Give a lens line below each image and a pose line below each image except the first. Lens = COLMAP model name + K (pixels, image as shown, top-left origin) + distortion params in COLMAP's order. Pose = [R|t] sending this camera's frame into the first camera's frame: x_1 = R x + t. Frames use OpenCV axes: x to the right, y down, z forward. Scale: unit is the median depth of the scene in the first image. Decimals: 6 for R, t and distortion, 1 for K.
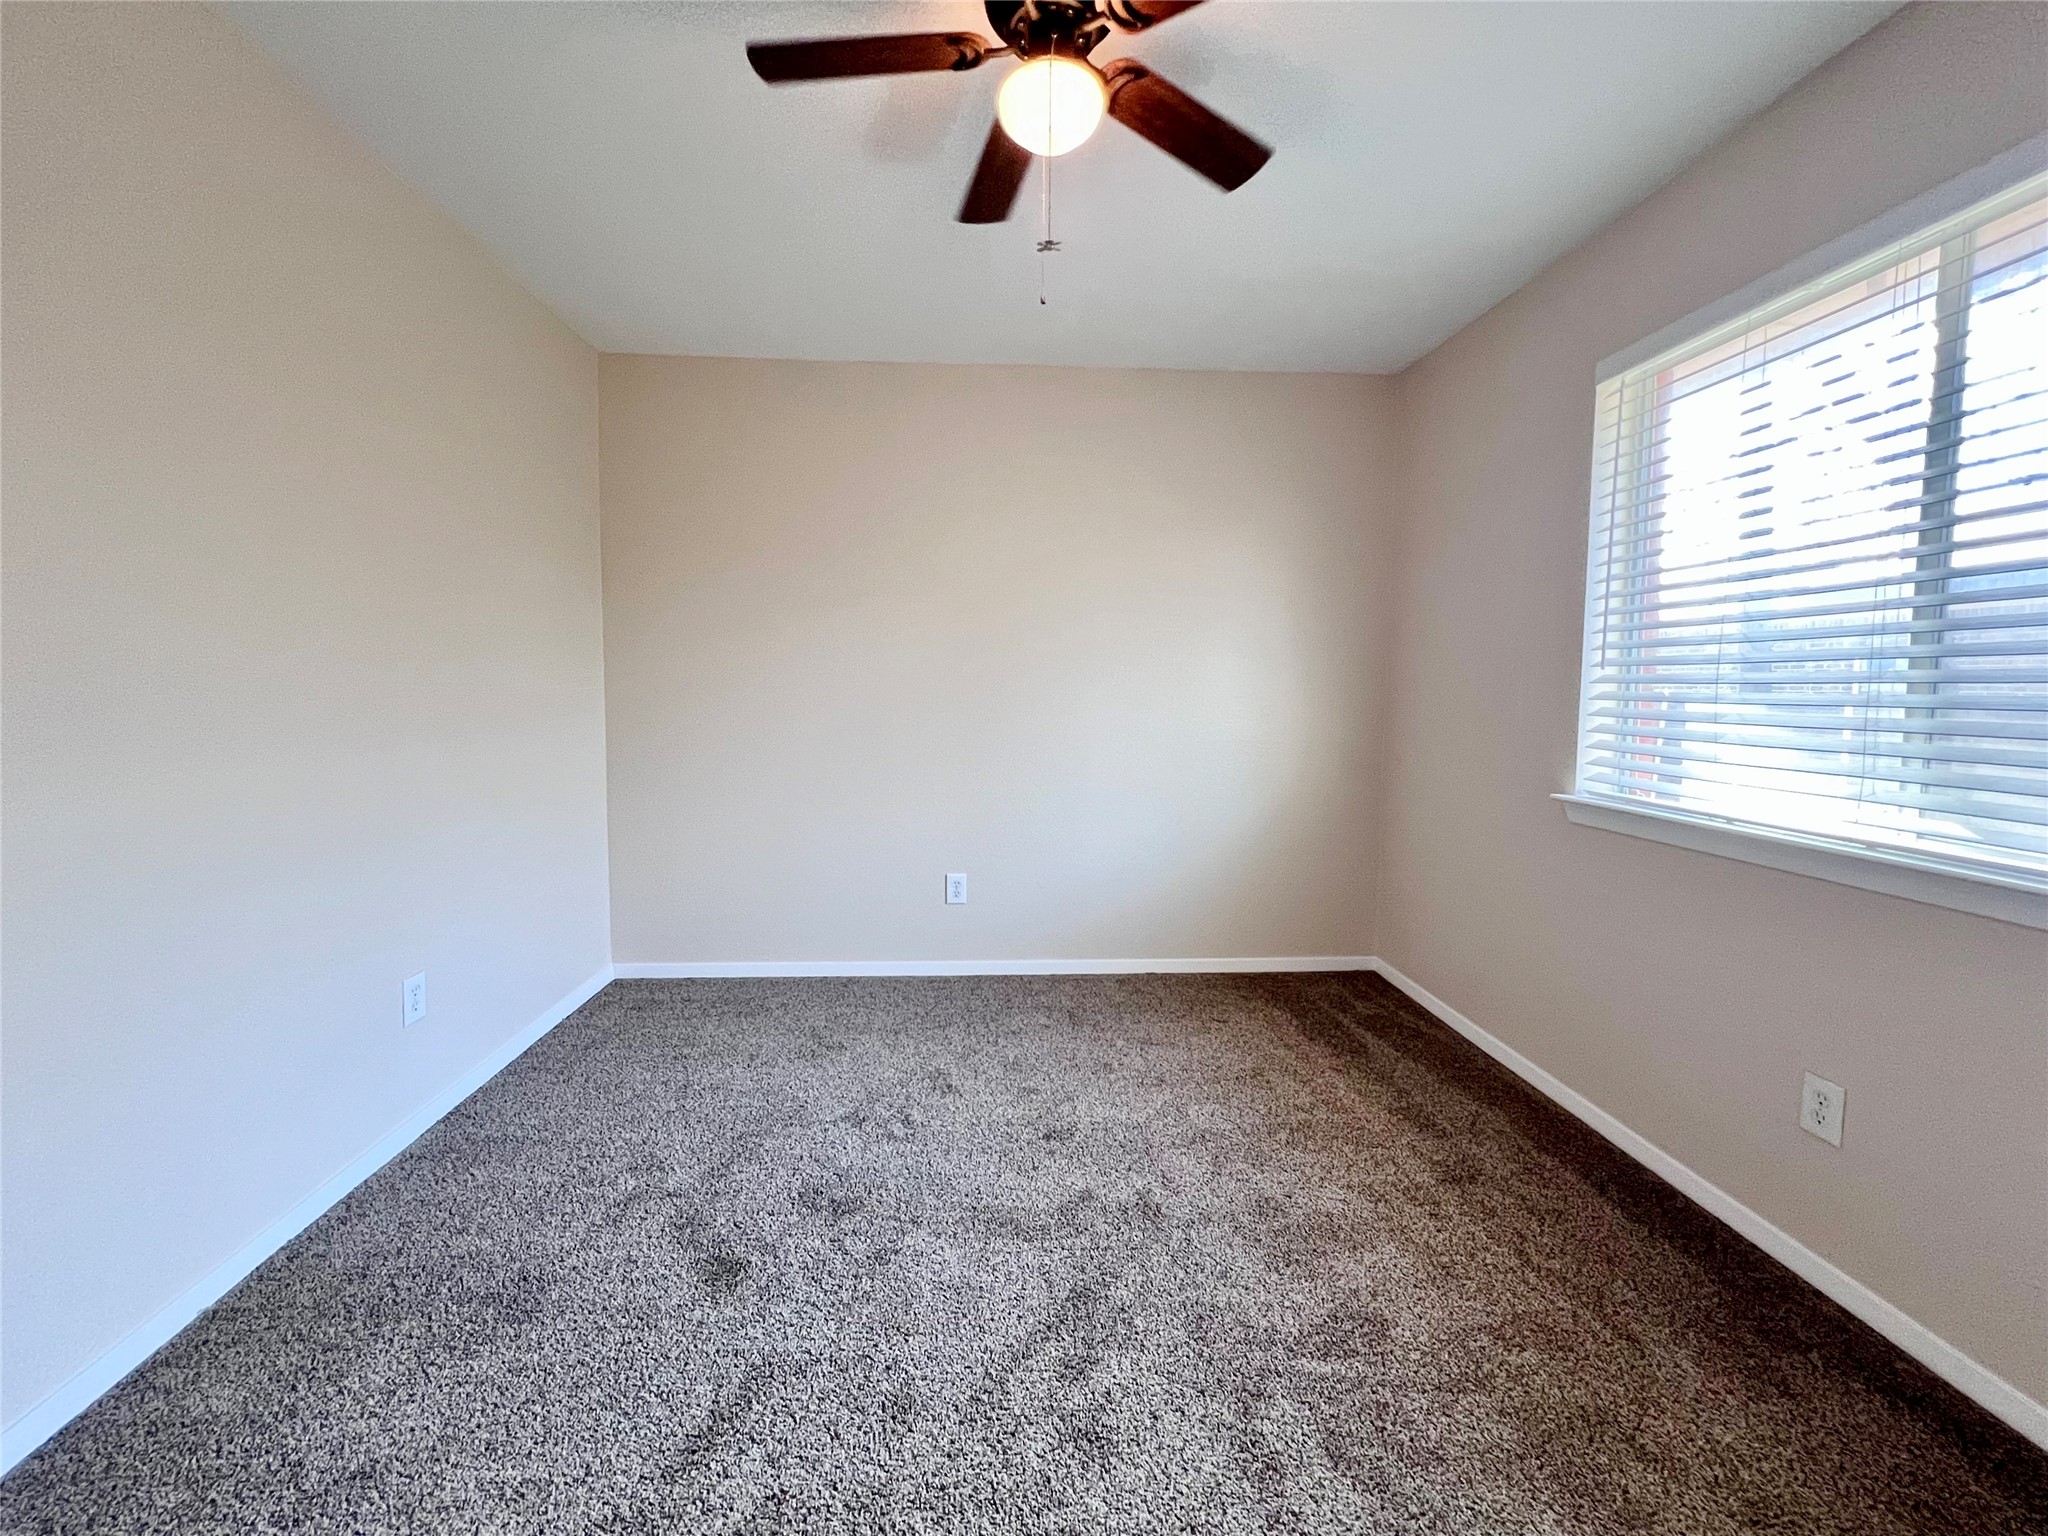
lens RADIAL K [[837.5, 0, 974.6], [0, 837.5, 752.3], [0, 0, 1]] dist [-0.003504, 0.000925]
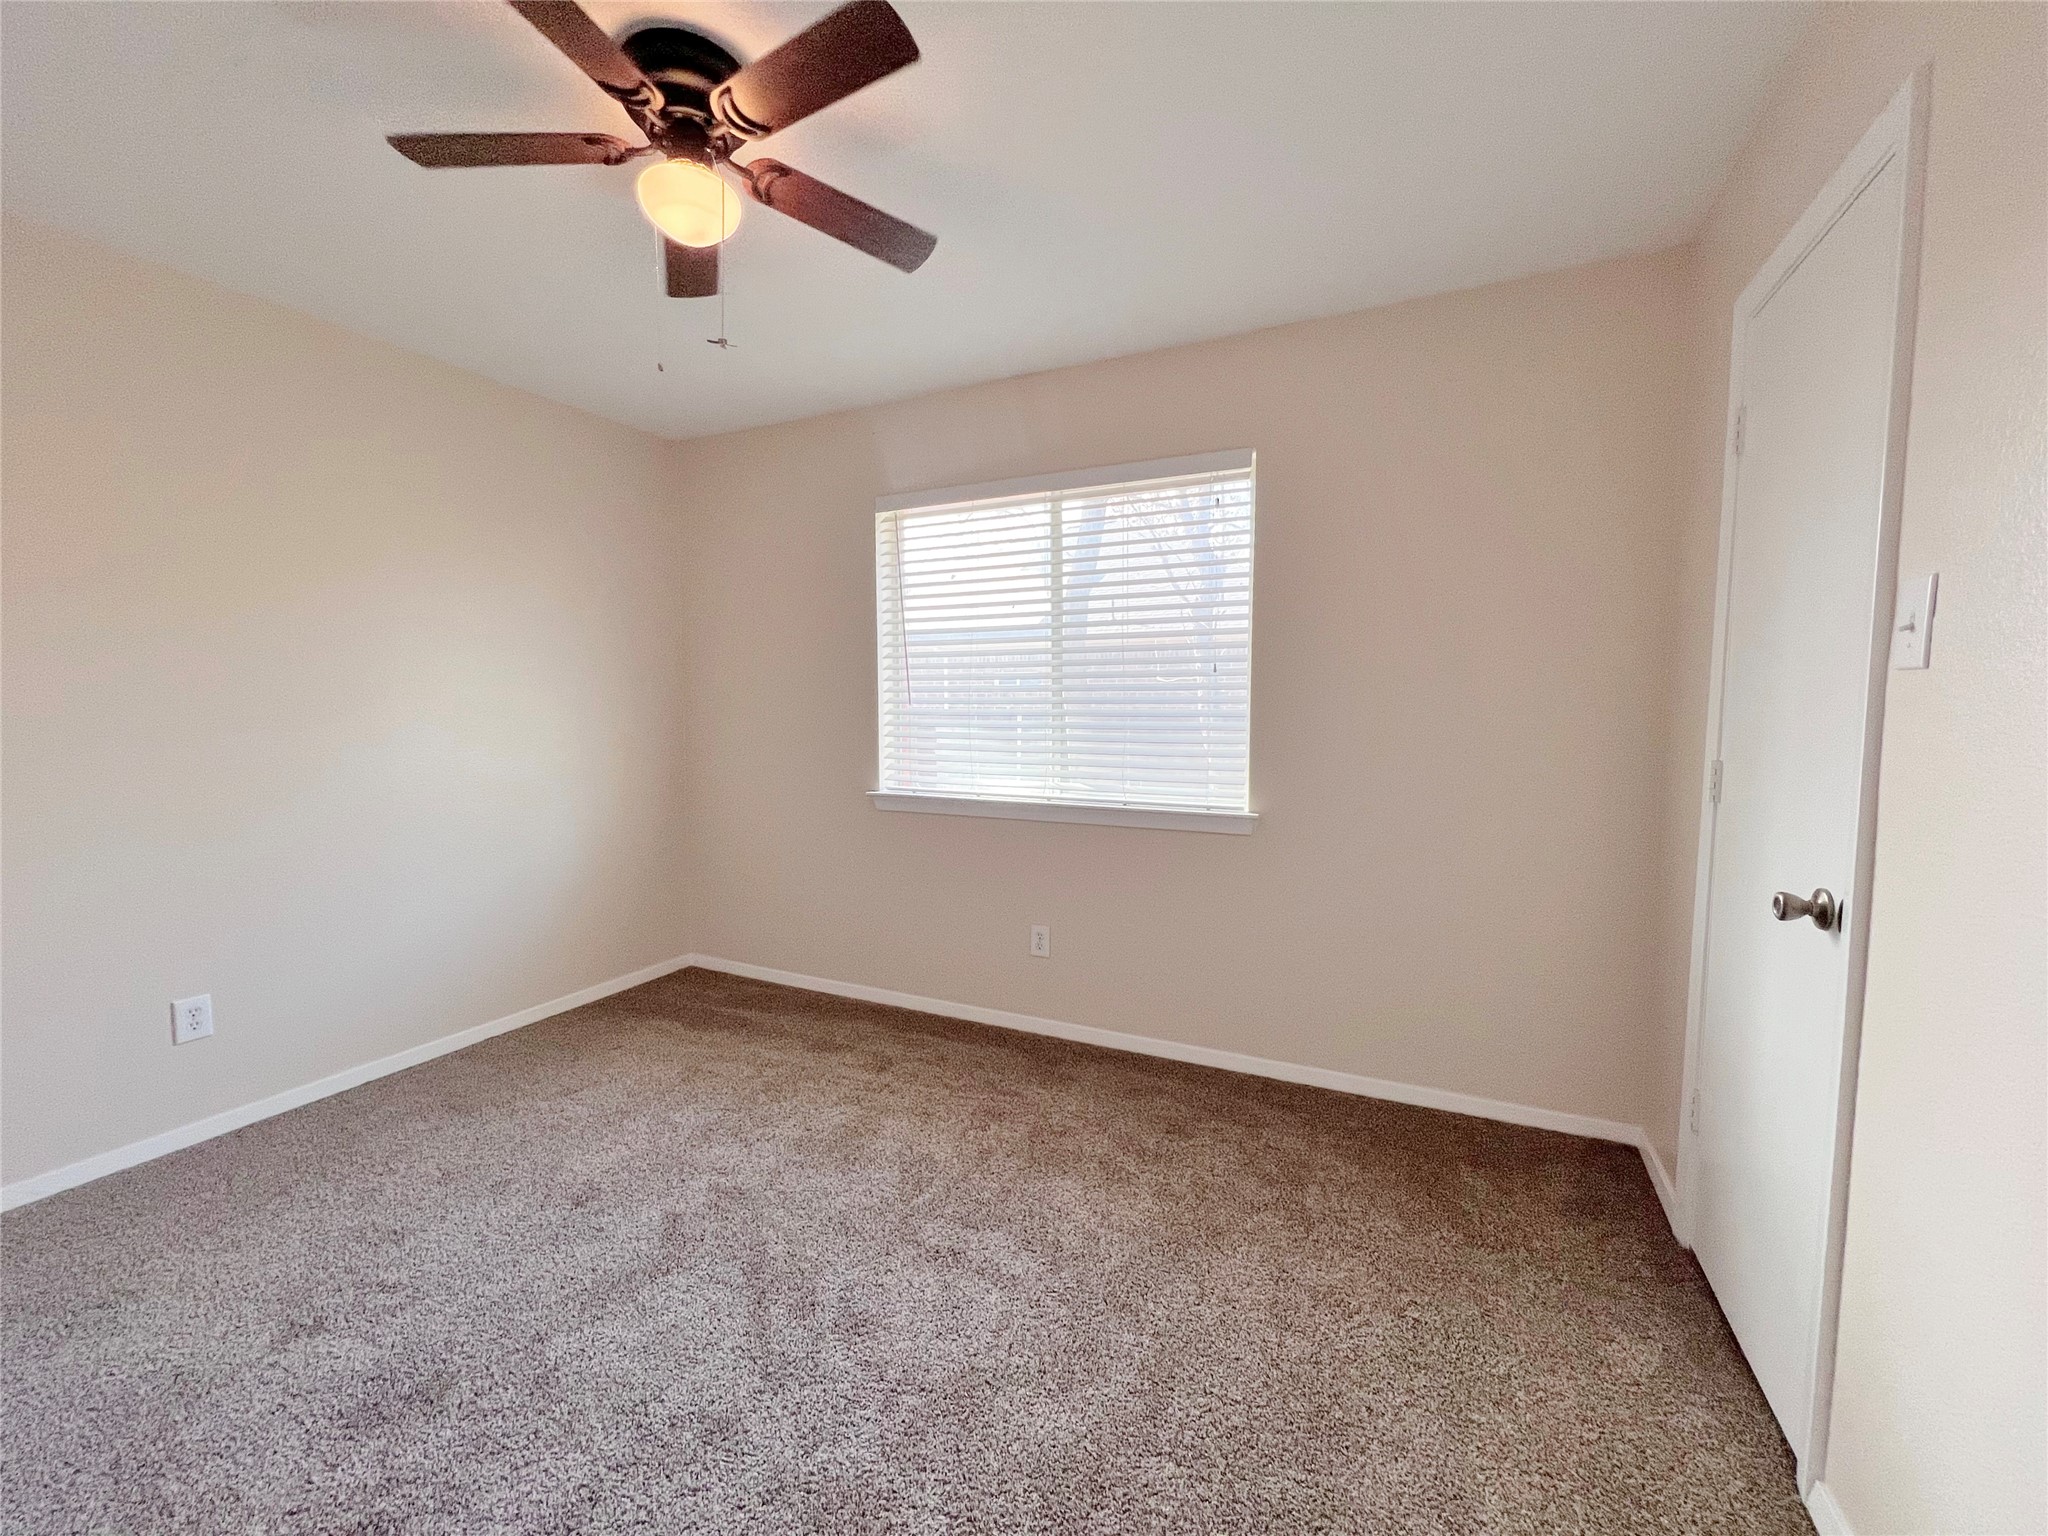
lens RADIAL K [[838.1, 0, 1024.0], [0, 838.1, 768.0], [0, 0, 1]] dist [-0.000299, 0.000000]
pose [[0.477755, -0.077419, 0.875075, -0.508222], [0.077817, 0.995923, 0.045625, -0.041871], [-0.875040, 0.046299, 0.481831, 0.080445]]
